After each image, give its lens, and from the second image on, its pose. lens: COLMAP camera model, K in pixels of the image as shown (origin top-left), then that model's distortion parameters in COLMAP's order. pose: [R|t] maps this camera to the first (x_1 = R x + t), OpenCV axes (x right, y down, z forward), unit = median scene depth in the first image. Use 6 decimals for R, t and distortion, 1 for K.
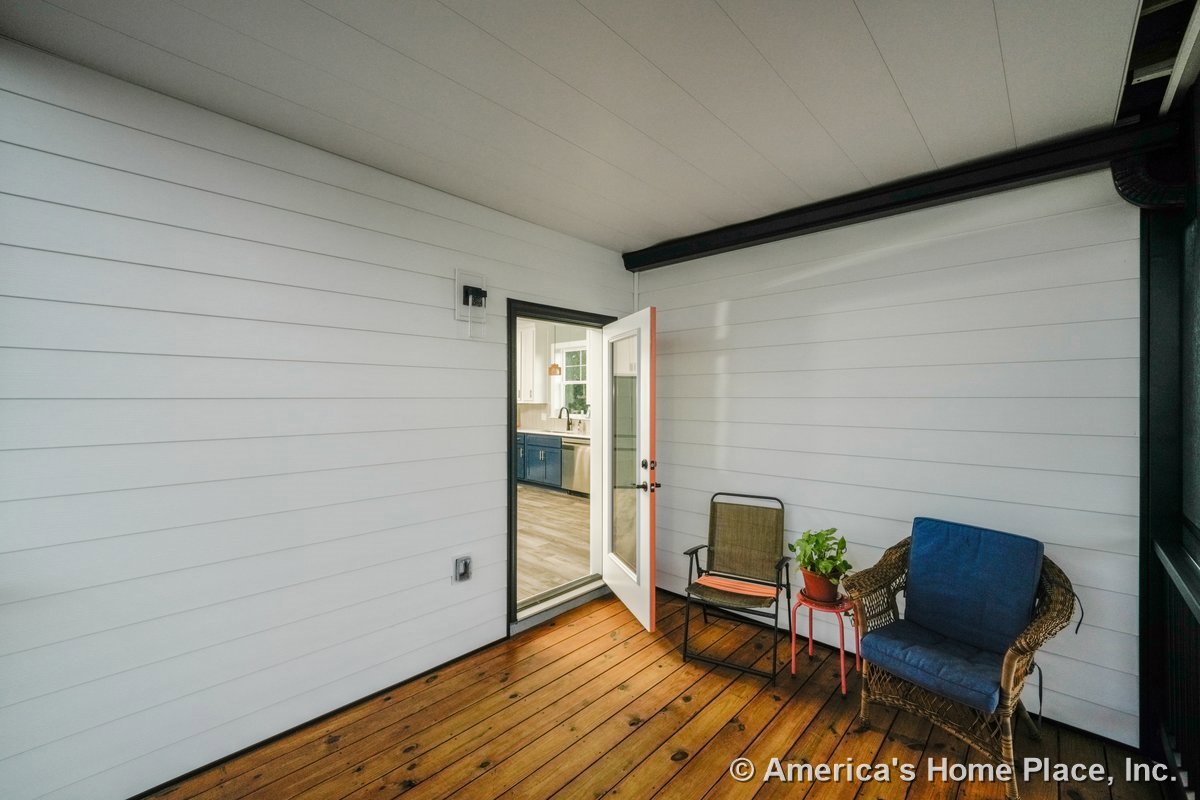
lens RADIAL K [[467.8, 0, 598.8], [0, 467.8, 397.3], [0, 0, 1]] dist [-0.003161, 0.000552]
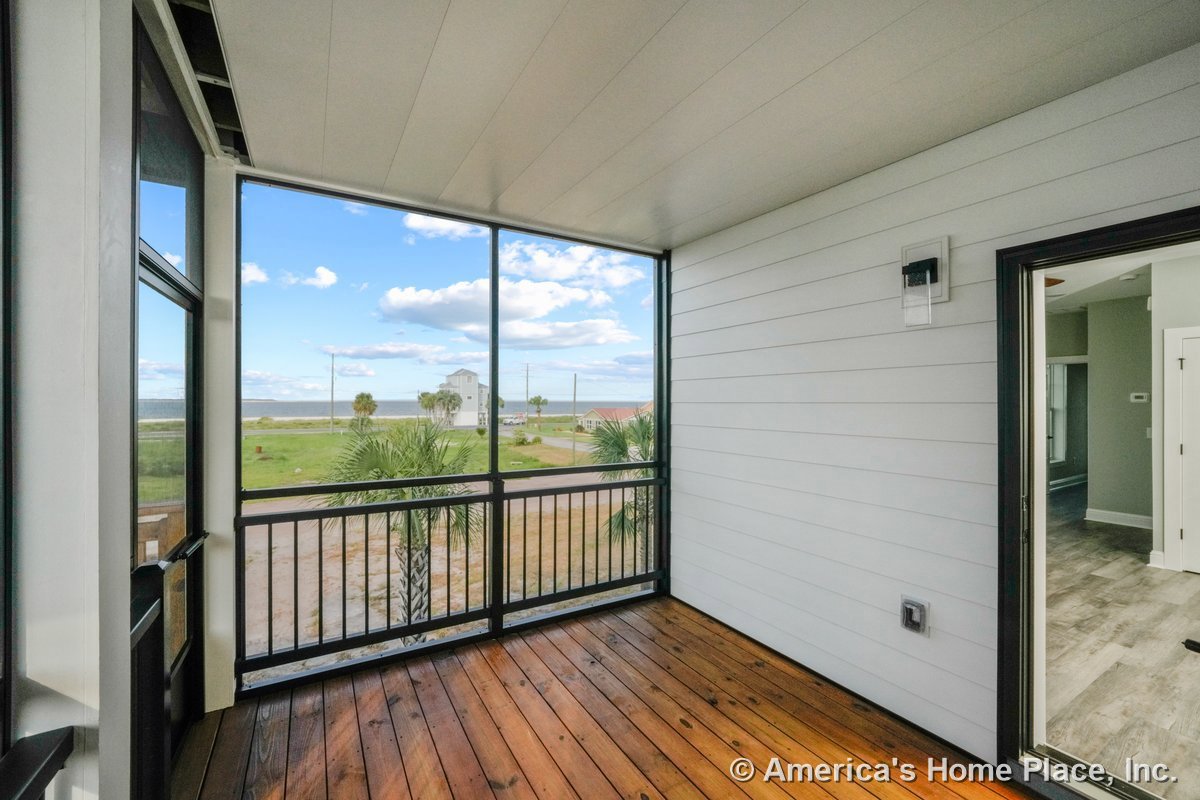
lens RADIAL K [[467.8, 0, 601.6], [0, 467.8, 402.8], [0, 0, 1]] dist [-0.003161, 0.000552]
pose [[-0.235009, -0.001272, -0.971992, 0.807054], [-0.002547, 0.999997, -0.000692, 0.002903], [0.971990, 0.002313, -0.235012, 0.876090]]
